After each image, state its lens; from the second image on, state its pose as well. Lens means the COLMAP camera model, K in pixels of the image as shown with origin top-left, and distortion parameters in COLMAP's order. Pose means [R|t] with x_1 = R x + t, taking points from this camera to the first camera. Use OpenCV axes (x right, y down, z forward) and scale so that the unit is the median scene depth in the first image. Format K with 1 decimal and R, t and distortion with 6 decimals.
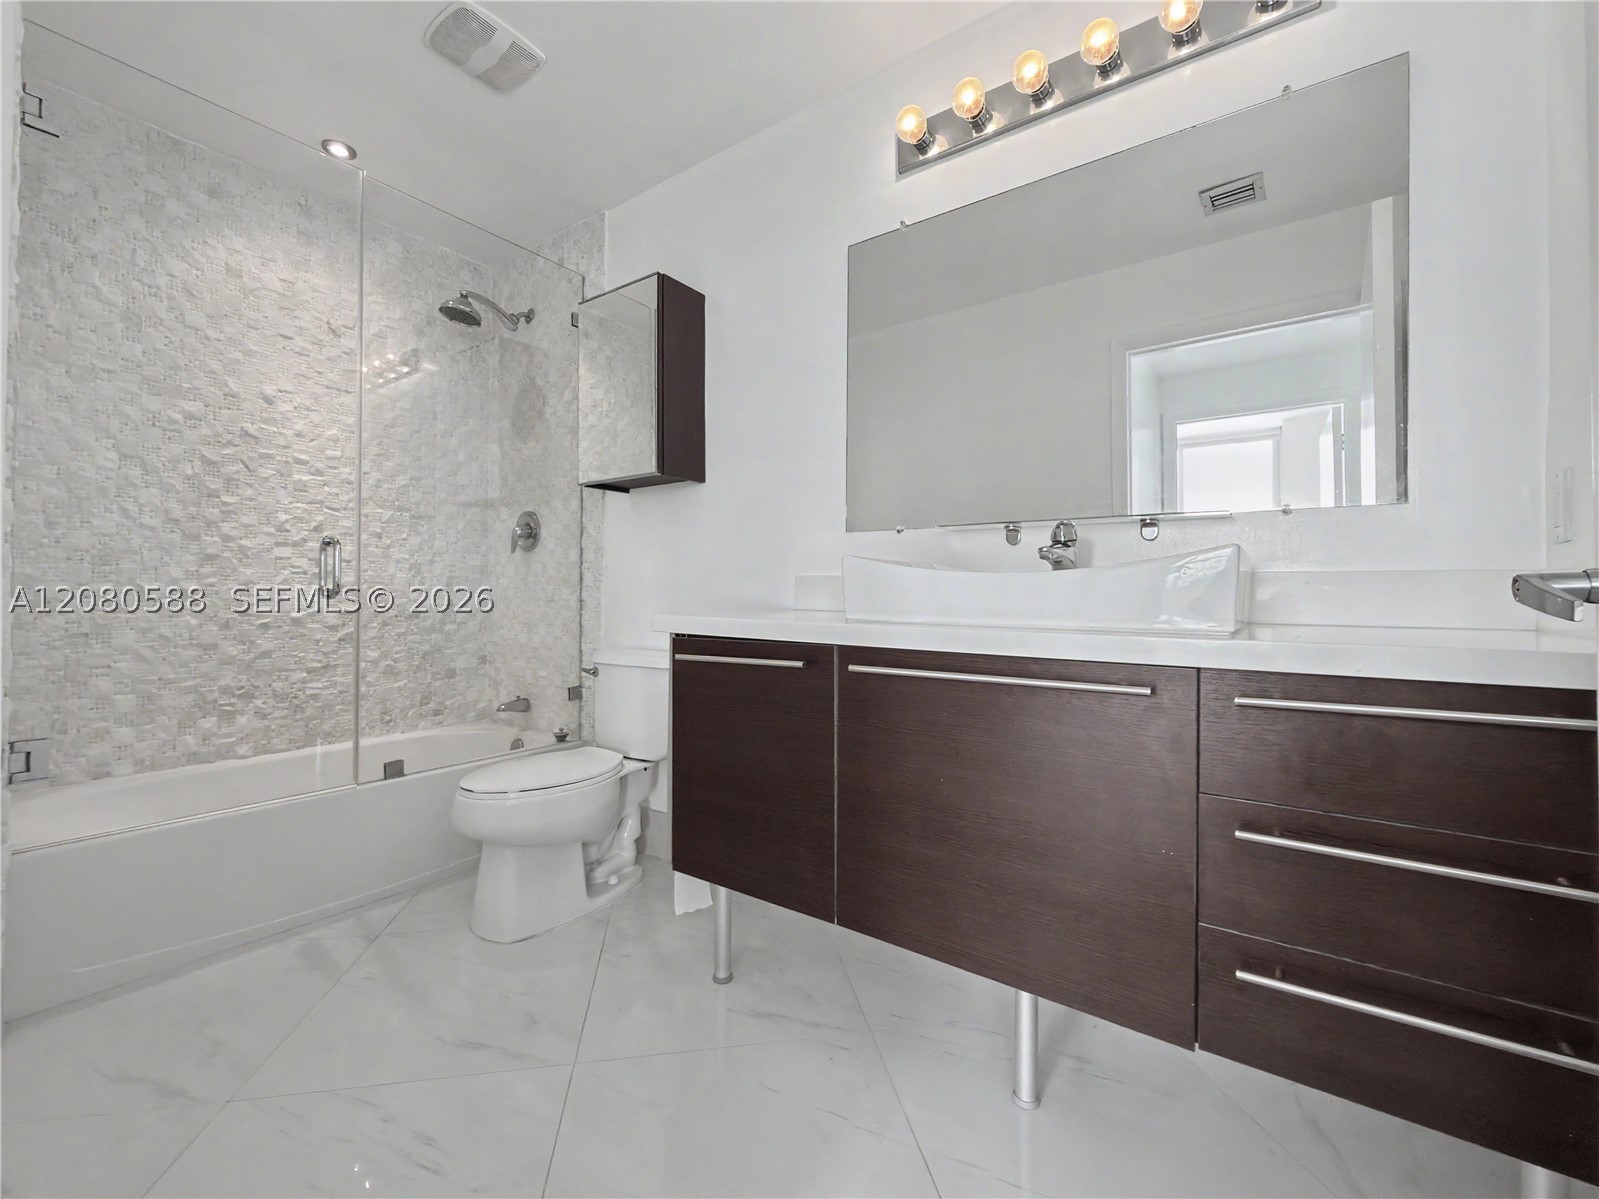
lens RADIAL K [[664.0, 0, 801.0], [0, 664.0, 587.9], [0, 0, 1]] dist [0.000044, -0.000136]
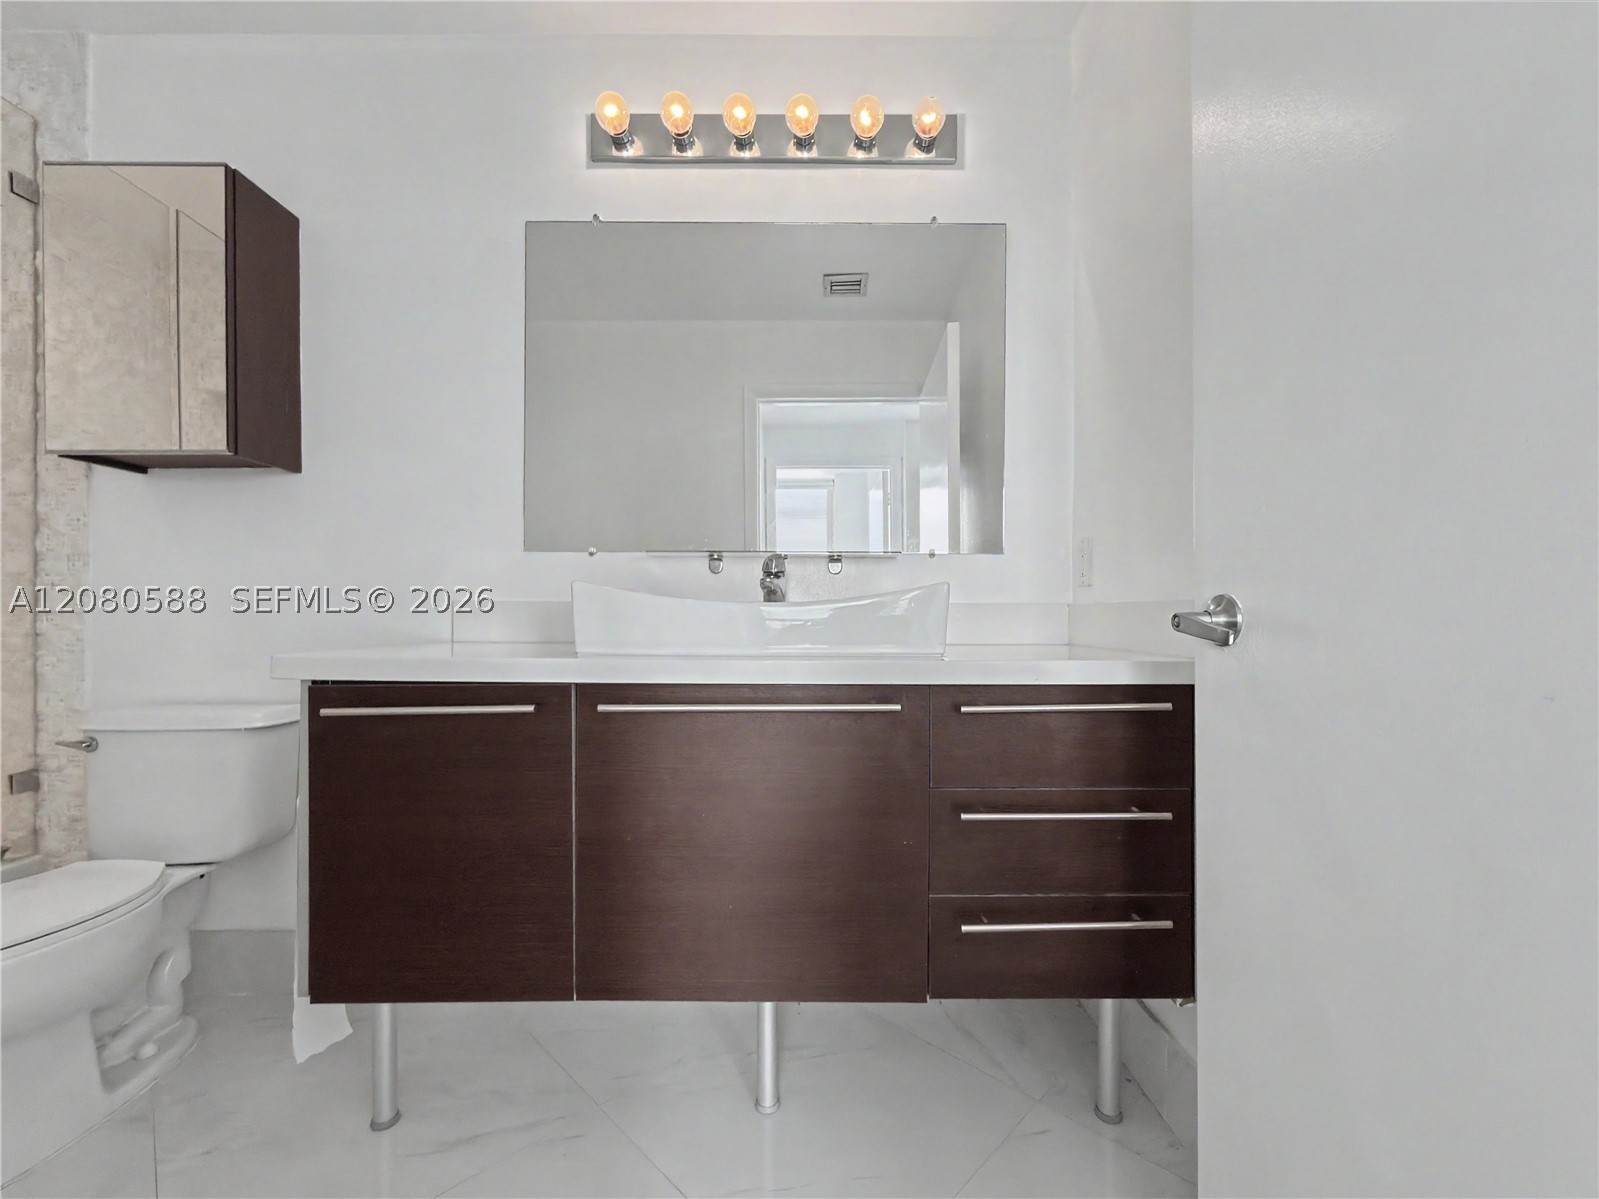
lens RADIAL K [[668.7, 0, 801.7], [0, 668.7, 618.2], [0, 0, 1]] dist [0.001150, 0.000185]
pose [[0.813058, -0.005625, 0.582156, -0.125864], [-0.001742, 0.999925, 0.012094, -0.006255], [-0.582180, -0.010847, 0.812987, 0.063691]]
